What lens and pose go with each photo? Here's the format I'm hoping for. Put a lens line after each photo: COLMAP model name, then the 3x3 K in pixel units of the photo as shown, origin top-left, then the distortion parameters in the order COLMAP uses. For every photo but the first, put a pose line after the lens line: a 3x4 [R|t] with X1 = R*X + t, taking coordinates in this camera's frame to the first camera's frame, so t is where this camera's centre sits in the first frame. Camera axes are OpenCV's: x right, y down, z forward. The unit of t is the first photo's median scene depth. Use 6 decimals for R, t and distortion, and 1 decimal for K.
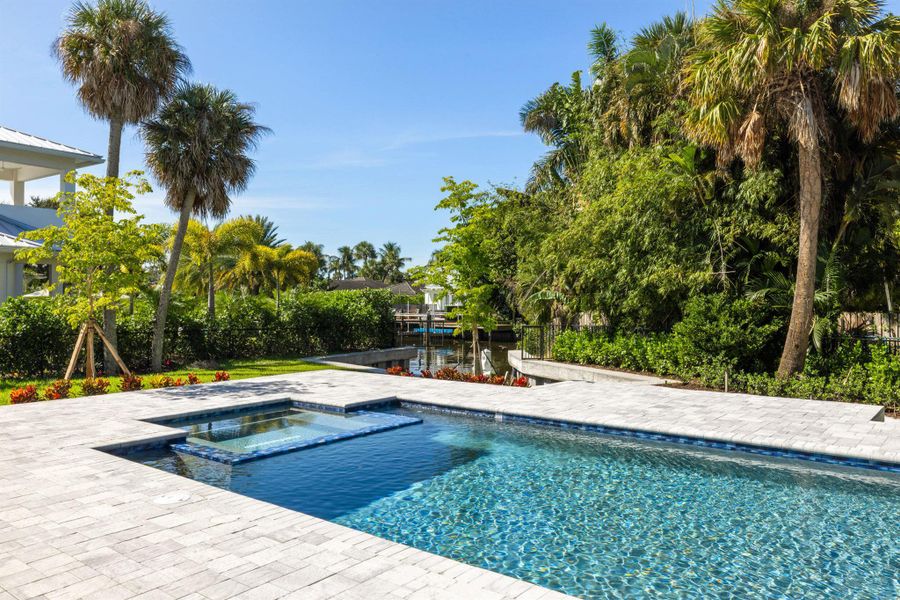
lens RADIAL K [[668.3, 0, 450.6], [0, 668.3, 277.0], [0, 0, 1]] dist [-0.001797, 0.003190]
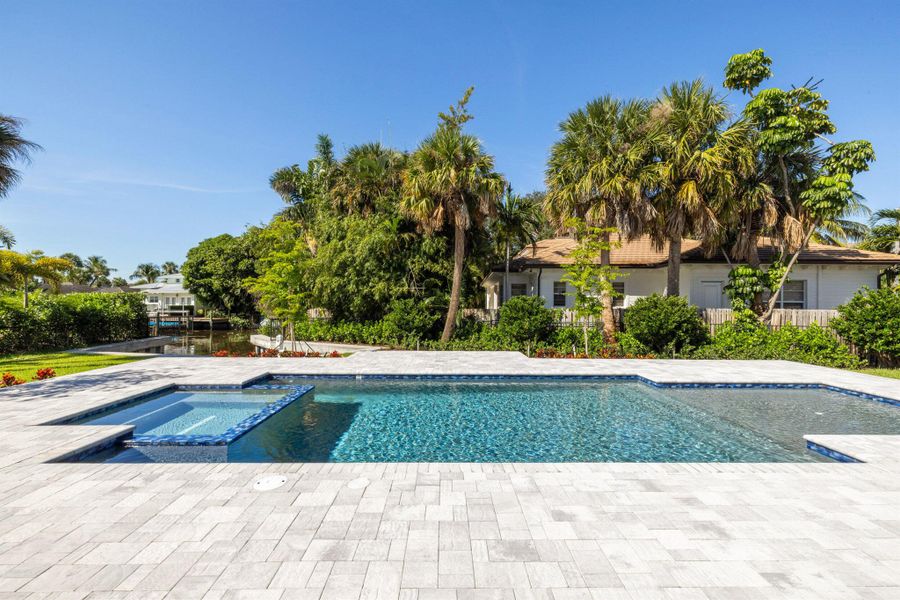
lens RADIAL K [[378.5, 0, 450.4], [0, 378.5, 299.0], [0, 0, 1]] dist [-0.001302, 0.000074]
pose [[0.775326, 0.009021, 0.631497, -0.155030], [-0.025934, 0.999509, 0.017563, 0.002587], [-0.631028, -0.029994, 0.775180, 0.089522]]
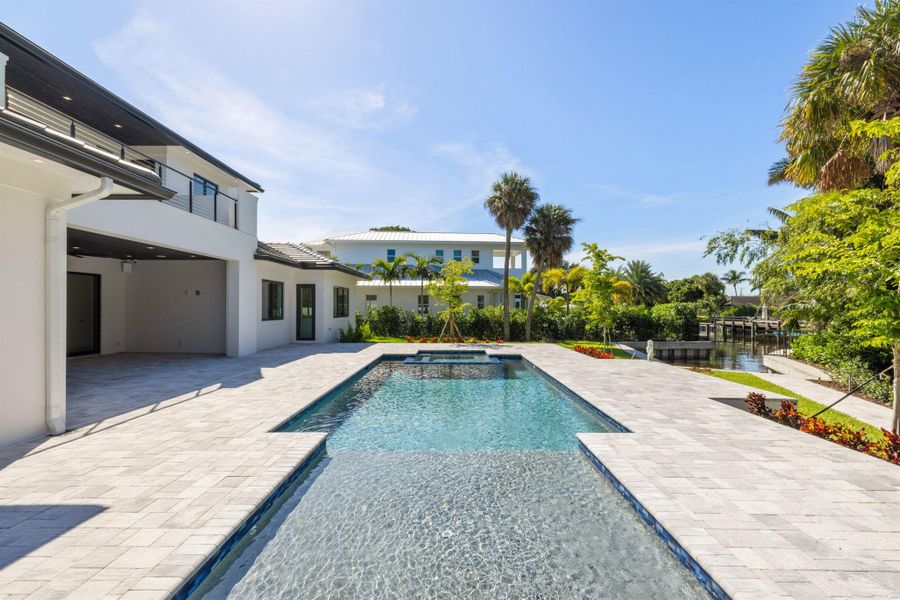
lens RADIAL K [[378.5, 0, 450.4], [0, 378.5, 299.0], [0, 0, 1]] dist [-0.001302, 0.000074]
pose [[0.617628, -0.011497, -0.786387, 0.399644], [0.014592, 0.999889, -0.003158, 0.004683], [0.786335, -0.009524, 0.617727, 0.039795]]
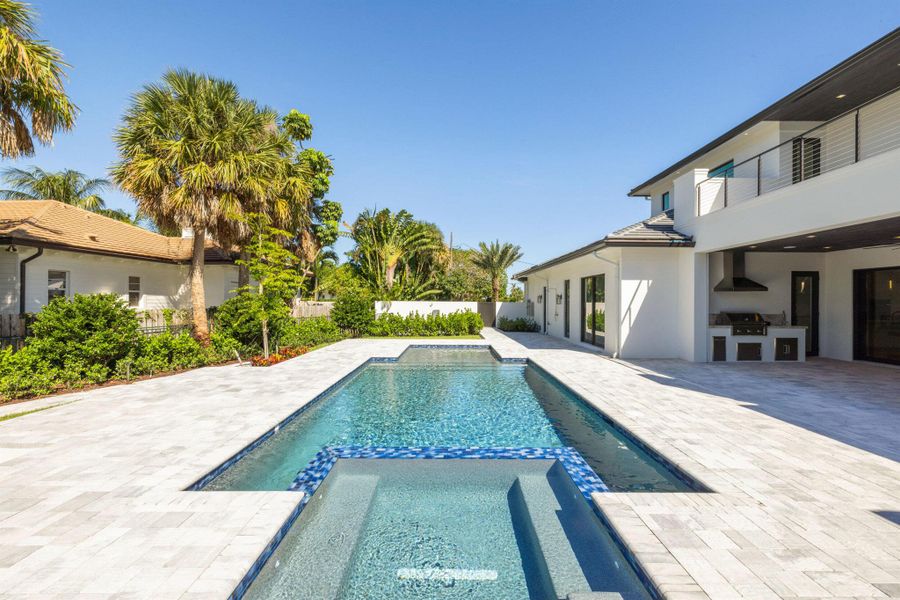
lens RADIAL K [[381.0, 0, 451.0], [0, 381.0, 301.8], [0, 0, 1]] dist [0.000957, 0.000303]
pose [[-0.625086, -0.005353, 0.780537, -0.245126], [-0.028122, 0.999482, -0.015667, 0.011998], [-0.780049, -0.031744, -0.624913, 0.536933]]
